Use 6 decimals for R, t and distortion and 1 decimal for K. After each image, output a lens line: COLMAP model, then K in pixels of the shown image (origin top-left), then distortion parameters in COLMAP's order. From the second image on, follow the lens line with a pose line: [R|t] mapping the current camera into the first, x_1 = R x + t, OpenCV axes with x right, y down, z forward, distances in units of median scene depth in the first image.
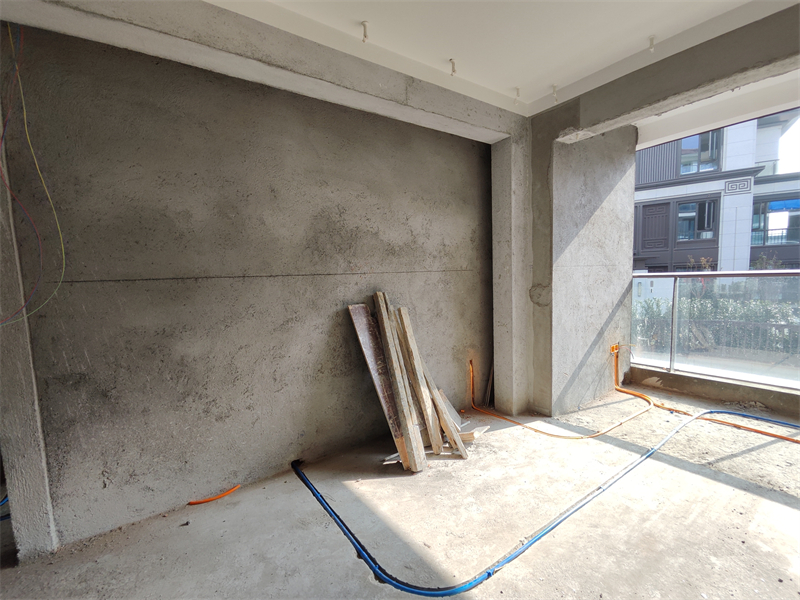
lens RADIAL K [[362.4, 0, 402.9], [0, 362.4, 312.9], [0, 0, 1]] dist [-0.000756, 0.001359]
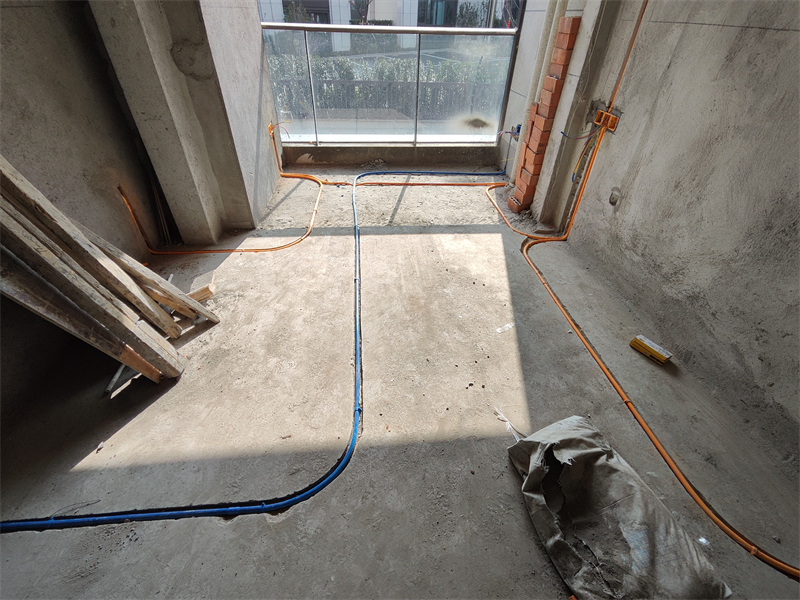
lens RADIAL K [[362.4, 0, 402.9], [0, 362.4, 312.9], [0, 0, 1]] dist [-0.000756, 0.001359]
pose [[0.503221, -0.512623, 0.695691, -0.141263], [0.044894, 0.819472, 0.571358, -0.034898], [-0.862991, -0.256288, 0.435389, 0.289303]]
